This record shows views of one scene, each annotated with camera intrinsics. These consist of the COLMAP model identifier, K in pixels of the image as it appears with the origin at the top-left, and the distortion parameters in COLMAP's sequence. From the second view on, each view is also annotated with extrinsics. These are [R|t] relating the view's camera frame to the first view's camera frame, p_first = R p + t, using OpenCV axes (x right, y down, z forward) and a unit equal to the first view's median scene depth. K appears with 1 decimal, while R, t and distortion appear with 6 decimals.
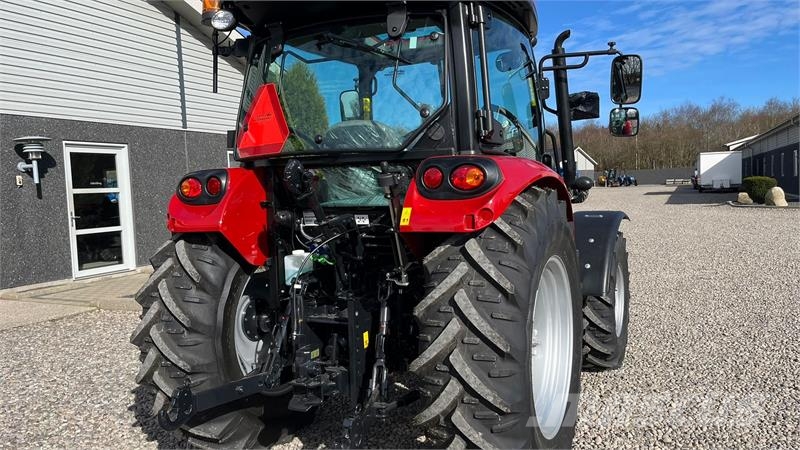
lens RADIAL K [[595.3, 0, 401.8], [0, 595.3, 218.2], [0, 0, 1]] dist [0.054494, -0.087652]
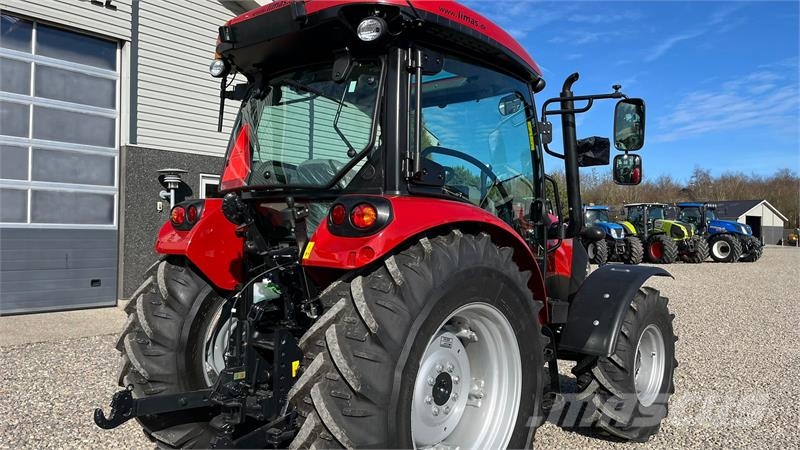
lens RADIAL K [[595.3, 0, 401.8], [0, 595.3, 218.2], [0, 0, 1]] dist [0.054494, -0.087652]
pose [[0.965525, 0.051111, -0.255242, 0.326269], [-0.068835, 0.995762, -0.060992, -0.004976], [0.251043, 0.076459, 0.964952, 0.023991]]
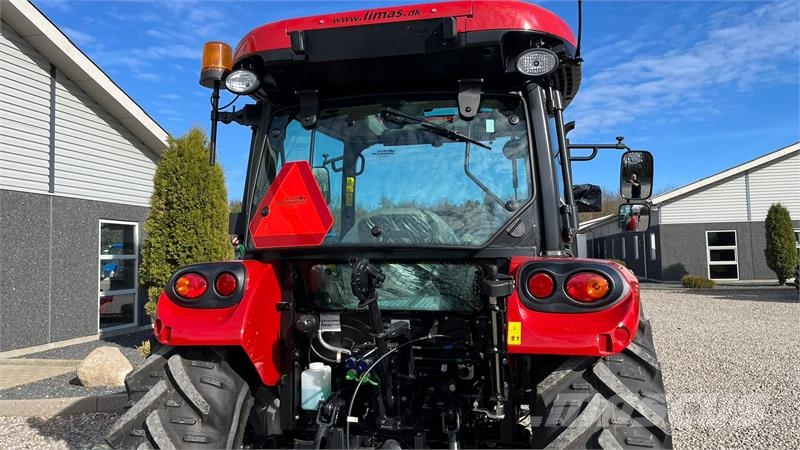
lens RADIAL K [[597.3, 0, 395.0], [0, 597.3, 216.2], [0, 0, 1]] dist [0.058799, -0.064296]
pose [[0.975761, 0.038962, 0.215342, -0.256721], [-0.011705, 0.991907, -0.126427, -0.042746], [-0.218525, 0.120842, 0.968320, 0.169650]]
